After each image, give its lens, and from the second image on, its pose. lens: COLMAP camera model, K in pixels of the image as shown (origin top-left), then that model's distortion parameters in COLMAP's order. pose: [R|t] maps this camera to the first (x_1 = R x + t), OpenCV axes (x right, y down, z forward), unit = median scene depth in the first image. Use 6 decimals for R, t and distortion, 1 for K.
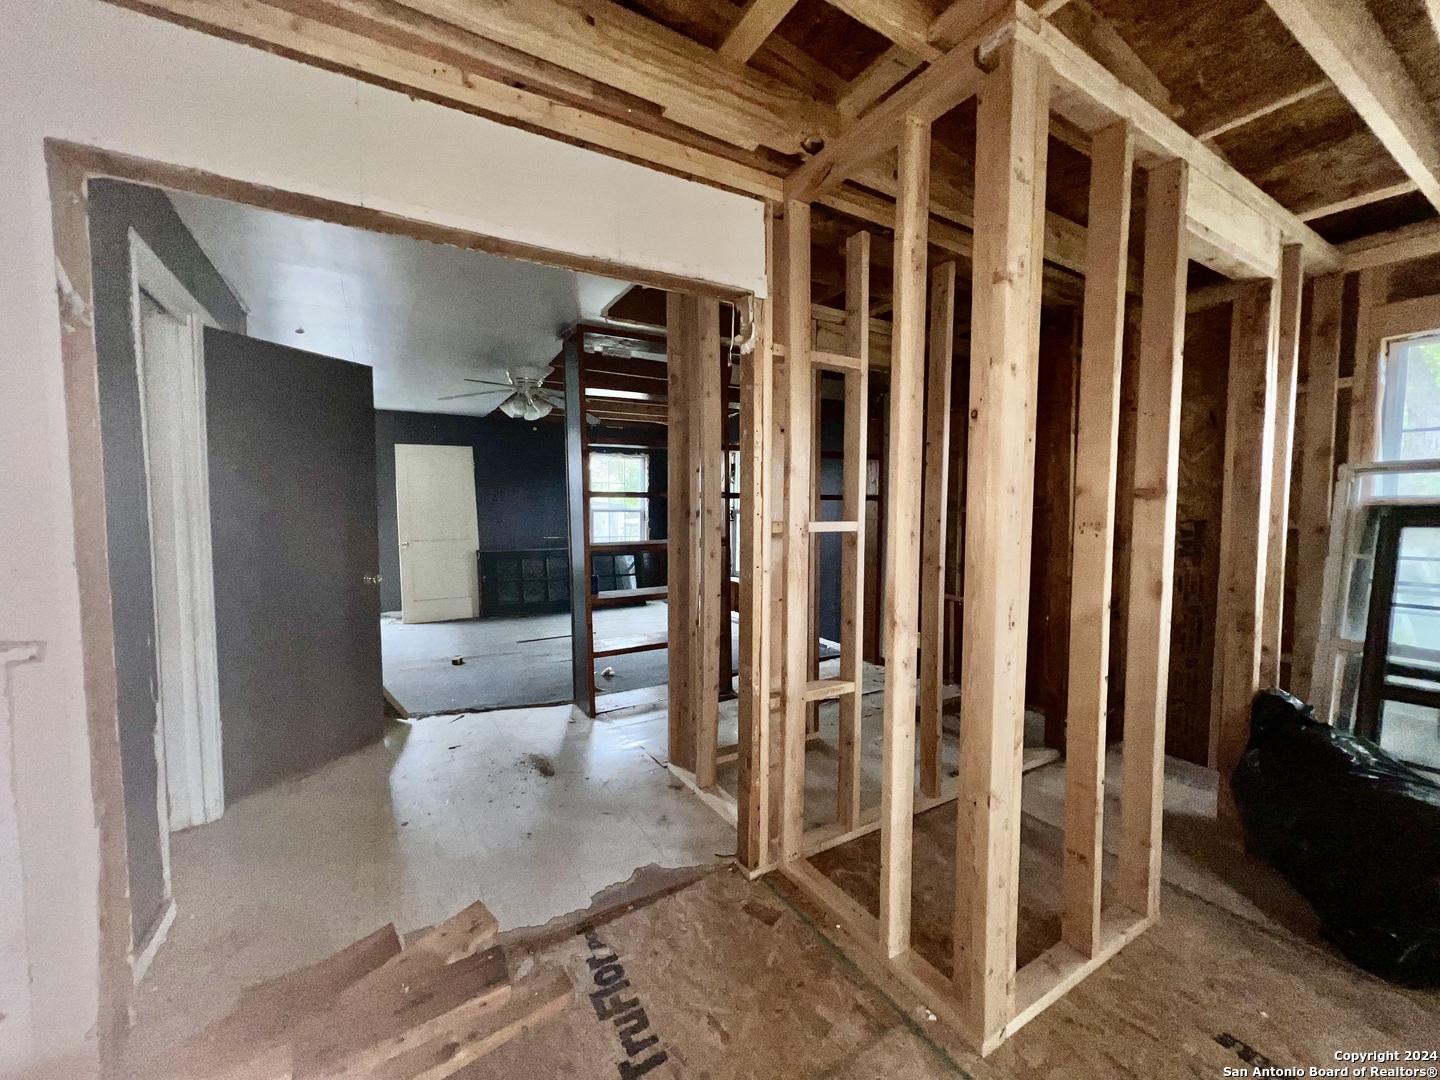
lens RADIAL K [[578.6, 0, 720.0], [0, 578.6, 539.6], [0, 0, 1]] dist [-0.003839, -0.000255]
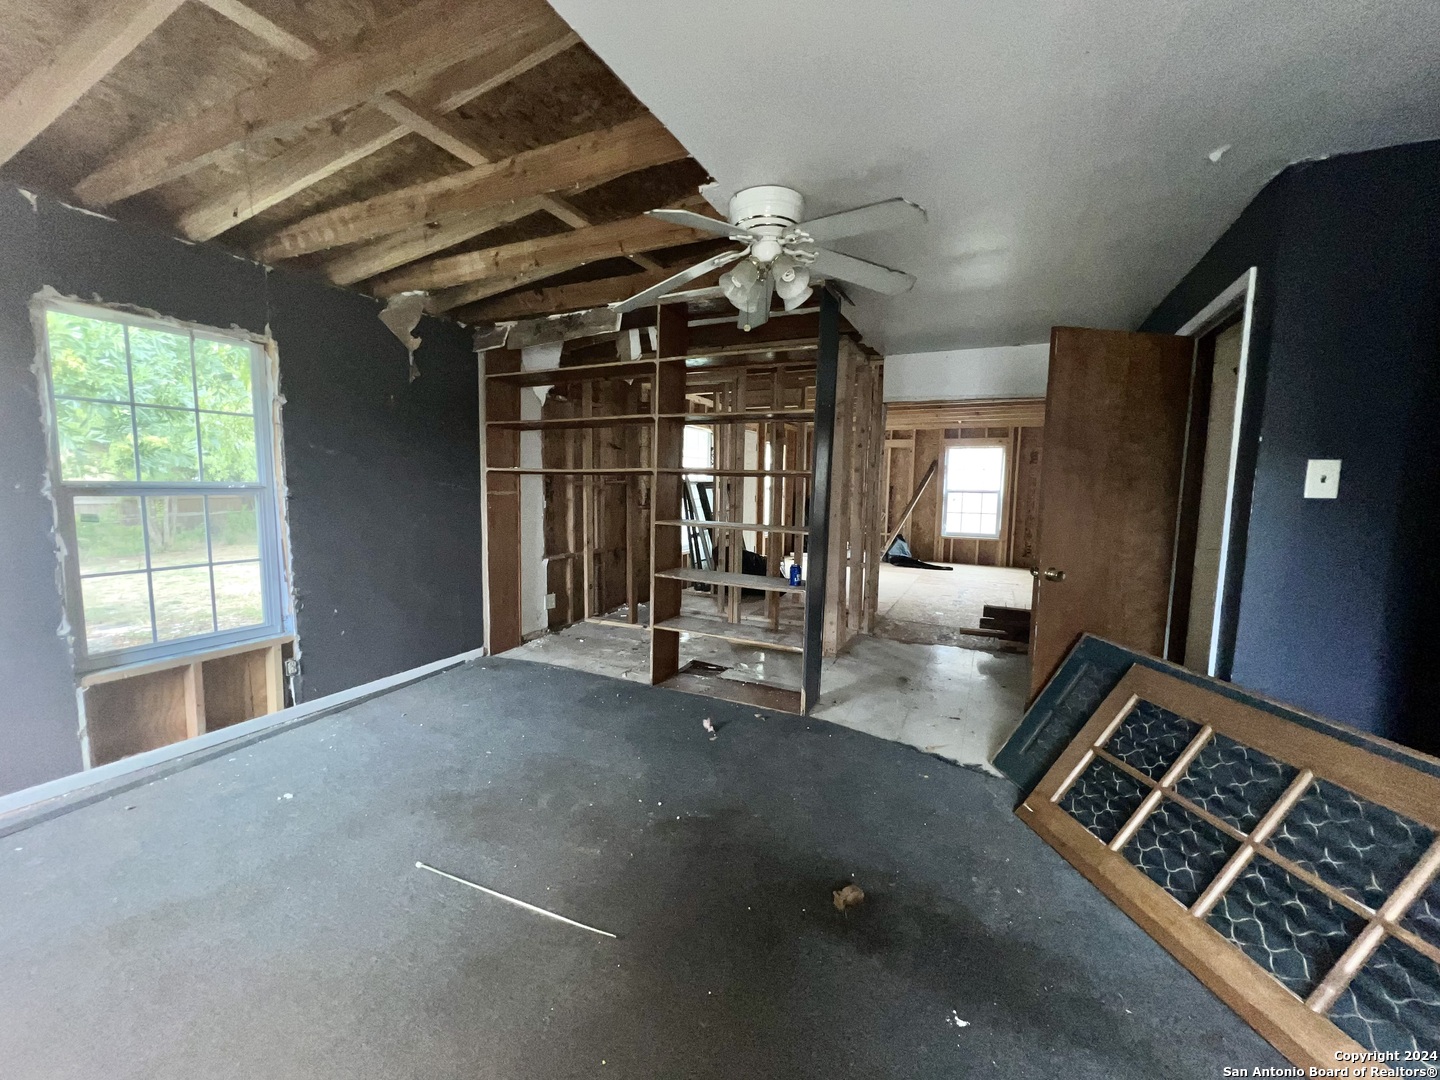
lens RADIAL K [[578.6, 0, 715.7], [0, 578.6, 541.5], [0, 0, 1]] dist [-0.003839, -0.000255]
pose [[-0.549246, -0.089980, 0.830802, -0.966660], [0.037703, 0.990505, 0.132202, -0.100225], [-0.834810, 0.103935, -0.540639, 1.725828]]
